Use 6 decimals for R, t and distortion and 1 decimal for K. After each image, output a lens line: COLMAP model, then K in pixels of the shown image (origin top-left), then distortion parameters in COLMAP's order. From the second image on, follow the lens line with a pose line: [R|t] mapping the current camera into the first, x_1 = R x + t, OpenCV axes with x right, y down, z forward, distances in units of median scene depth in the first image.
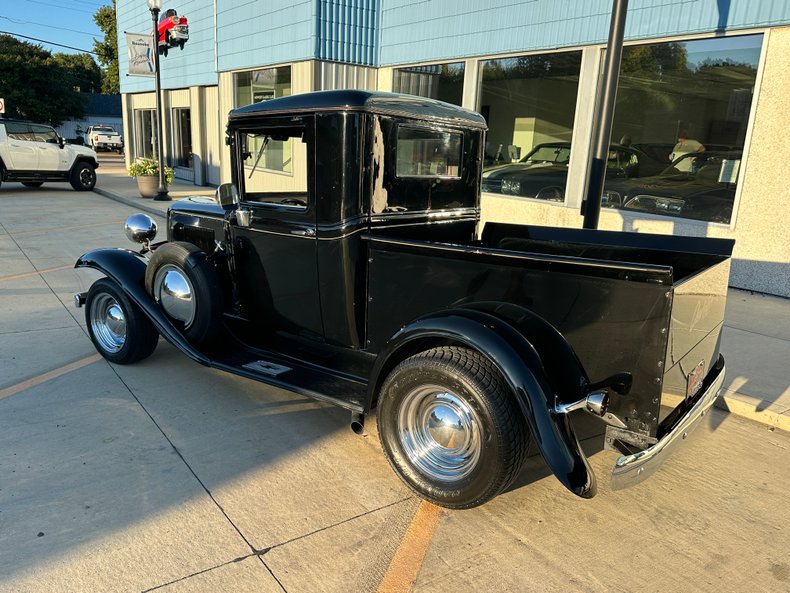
lens RADIAL K [[622.5, 0, 391.7], [0, 622.5, 302.8], [0, 0, 1]] dist [0.127677, -0.223488]
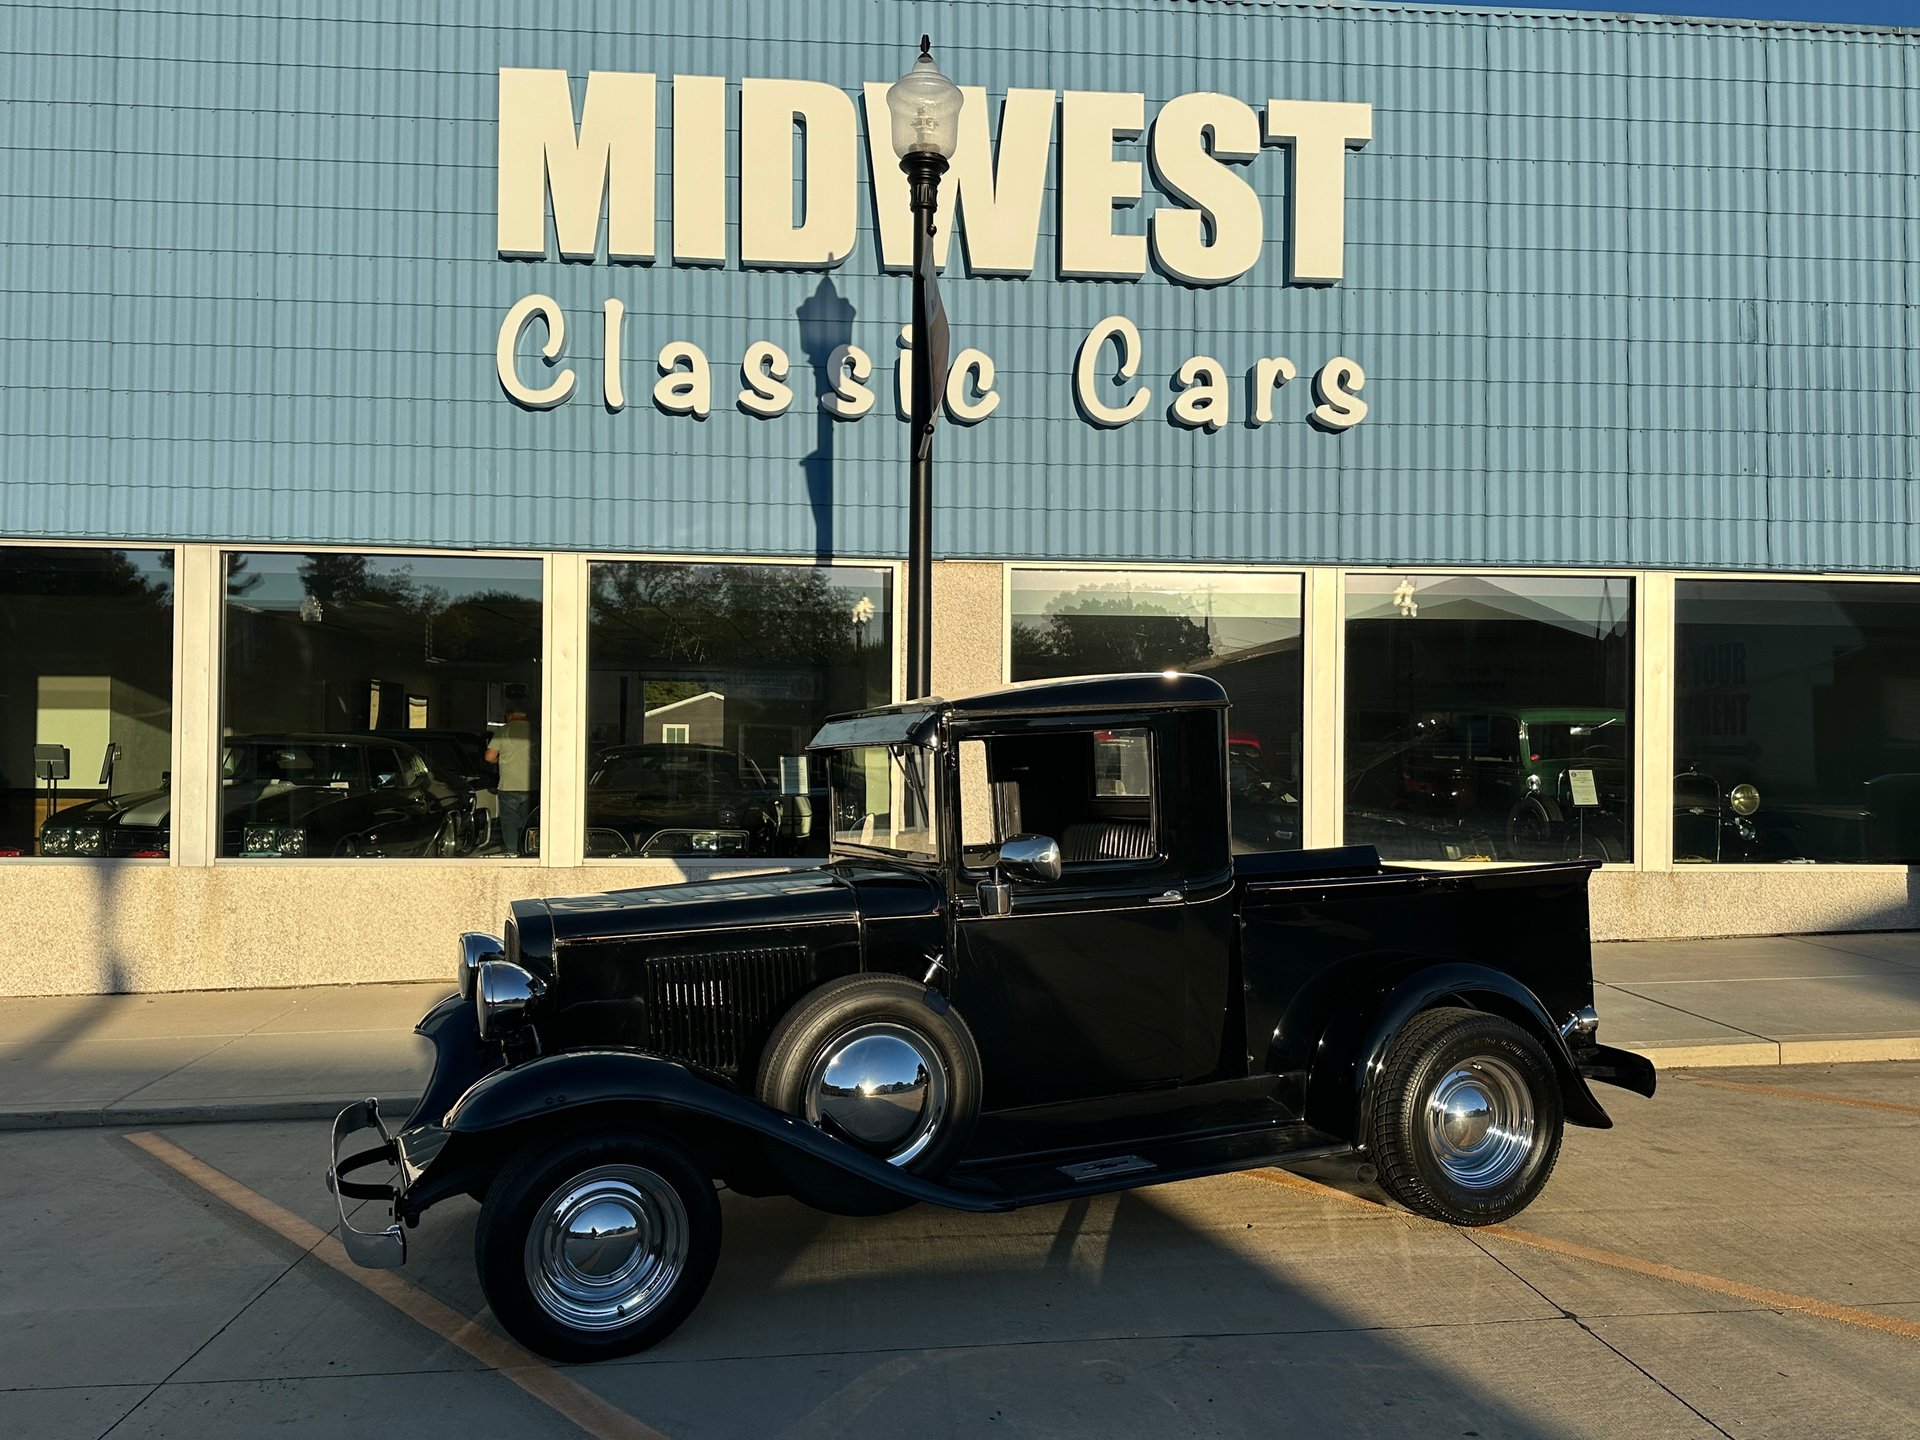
lens RADIAL K [[1513.0, 0, 951.9], [0, 1513.0, 735.2], [0, 0, 1]] dist [0.127677, -0.223488]
pose [[0.512997, -0.031778, 0.857802, -1.039093], [0.232099, 0.967226, -0.102972, -0.112960], [-0.826416, 0.251919, 0.503560, 0.274801]]
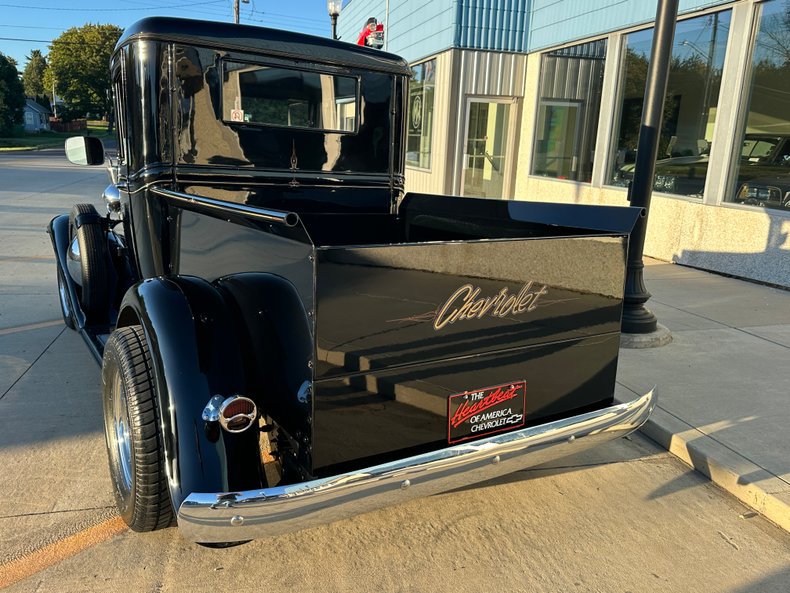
lens RADIAL K [[632.0, 0, 391.2], [0, 632.0, 296.6], [0, 0, 1]] dist [0.072269, -0.115159]
pose [[0.935002, 0.075609, -0.346489, 0.370281], [-0.084675, 0.996347, -0.011078, 0.013521], [0.344386, 0.039697, 0.937989, 0.205980]]
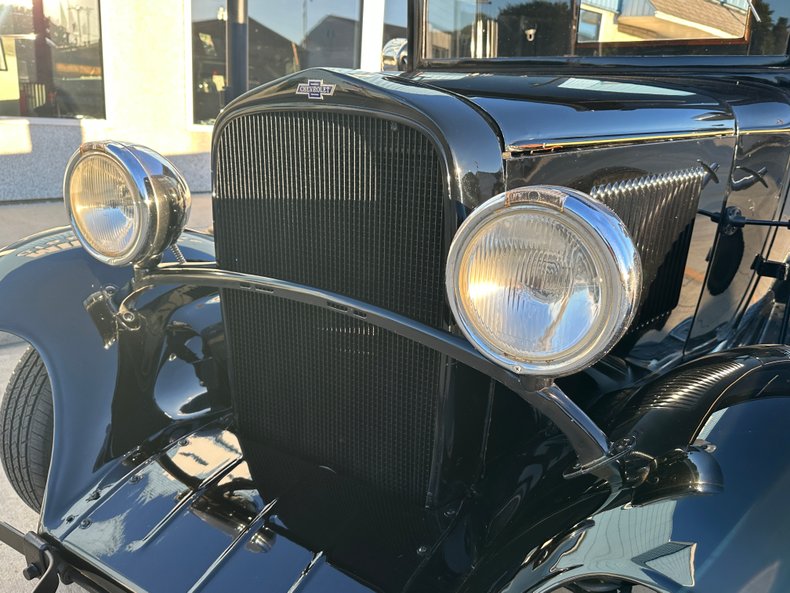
lens RADIAL K [[643.6, 0, 404.4], [0, 643.6, 295.2], [0, 0, 1]] dist [0.001442, -0.005942]
pose [[-0.090295, -0.313812, 0.945182, -0.548795], [0.185109, 0.927233, 0.325537, -0.172790], [-0.978561, 0.204356, -0.025635, 1.041163]]
